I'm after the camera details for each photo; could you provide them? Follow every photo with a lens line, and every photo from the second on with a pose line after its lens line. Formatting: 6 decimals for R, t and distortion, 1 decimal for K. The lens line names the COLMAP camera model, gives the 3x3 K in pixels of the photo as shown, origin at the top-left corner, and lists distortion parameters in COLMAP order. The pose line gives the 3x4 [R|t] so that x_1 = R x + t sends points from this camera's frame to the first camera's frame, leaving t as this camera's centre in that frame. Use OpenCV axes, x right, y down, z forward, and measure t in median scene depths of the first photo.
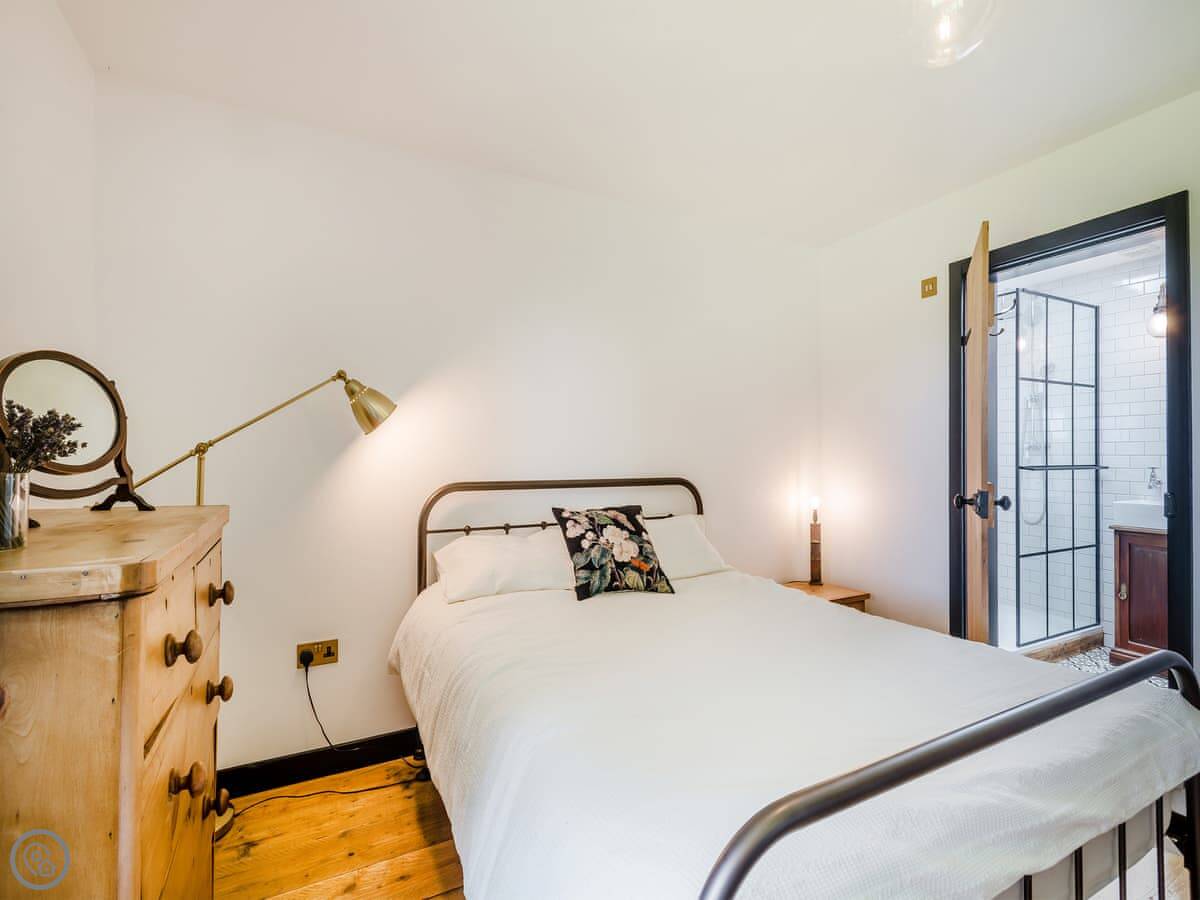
lens RADIAL K [[577.2, 0, 605.4], [0, 577.2, 452.1], [0, 0, 1]] dist [0.014037, -0.002969]
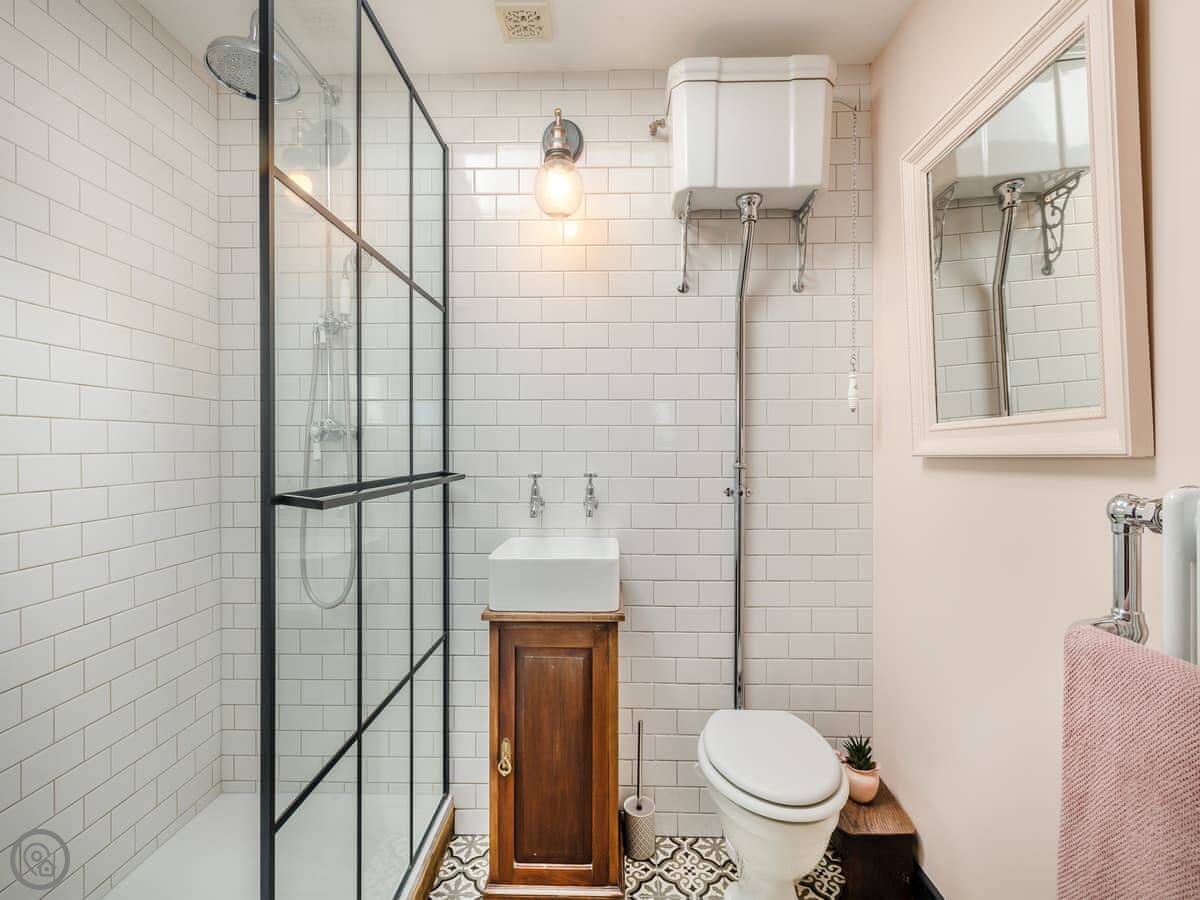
lens RADIAL K [[577.2, 0, 600.9], [0, 577.2, 447.0], [0, 0, 1]] dist [0.014037, -0.002969]
pose [[0.498504, 0.000910, 0.866887, 0.530231], [0.004614, 0.999982, -0.003704, 0.003521], [-0.866875, 0.005846, 0.498491, 0.700756]]
